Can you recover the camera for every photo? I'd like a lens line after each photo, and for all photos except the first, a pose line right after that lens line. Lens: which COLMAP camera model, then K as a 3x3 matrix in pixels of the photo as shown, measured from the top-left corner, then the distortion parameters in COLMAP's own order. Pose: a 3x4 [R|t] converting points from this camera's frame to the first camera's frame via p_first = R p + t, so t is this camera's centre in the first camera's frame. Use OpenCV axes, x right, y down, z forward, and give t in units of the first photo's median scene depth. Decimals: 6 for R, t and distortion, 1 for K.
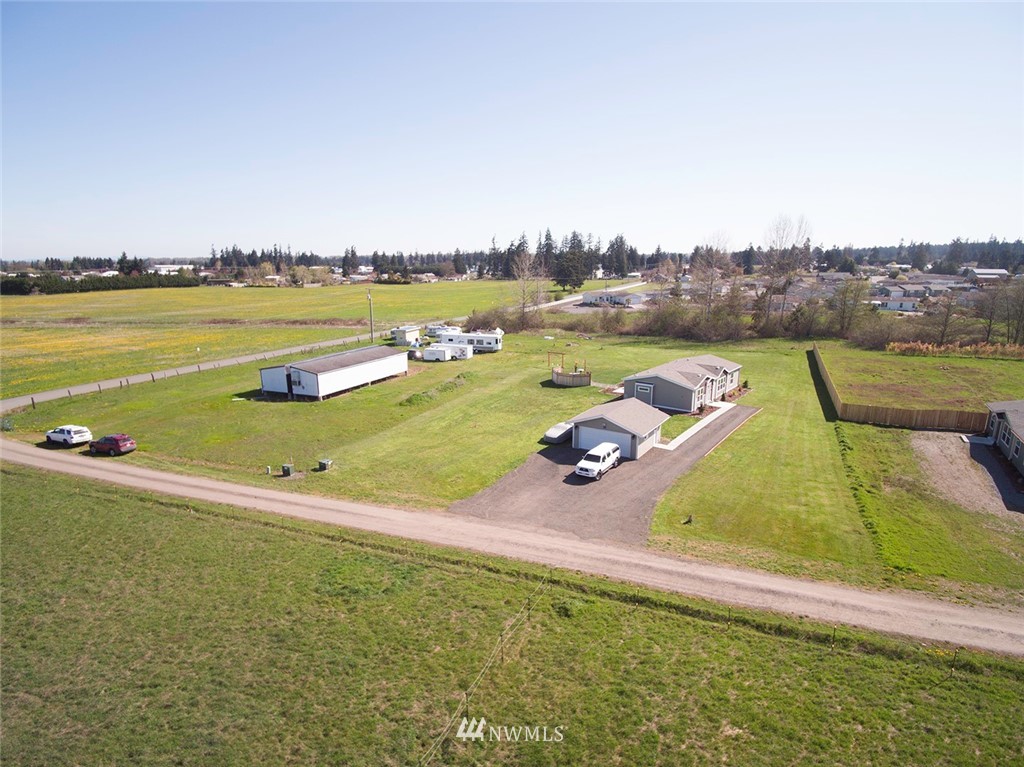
lens RADIAL K [[571.5, 0, 515.6], [0, 571.5, 384.4], [0, 0, 1]] dist [0.020295, -0.007560]
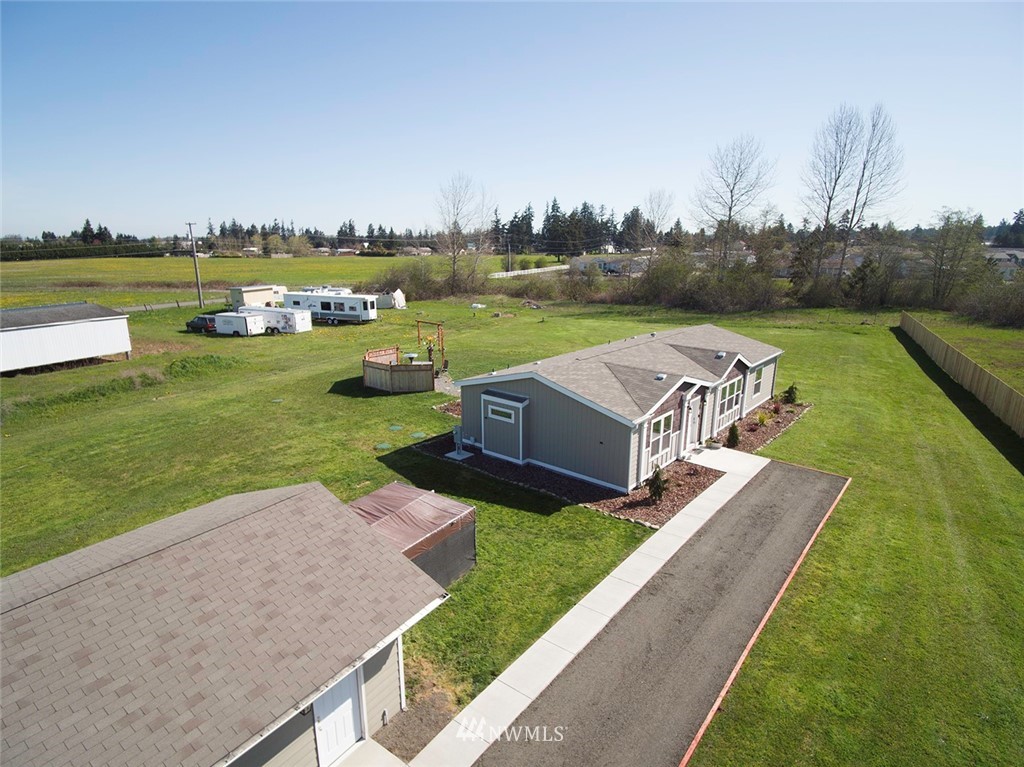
lens RADIAL K [[571.5, 0, 519.8], [0, 571.5, 392.0], [0, 0, 1]] dist [0.020295, -0.007560]
pose [[0.999480, 0.016261, -0.027857, 0.138324], [-0.015129, 0.999069, 0.040391, -0.010555], [0.028488, -0.039948, 0.998796, 0.370355]]
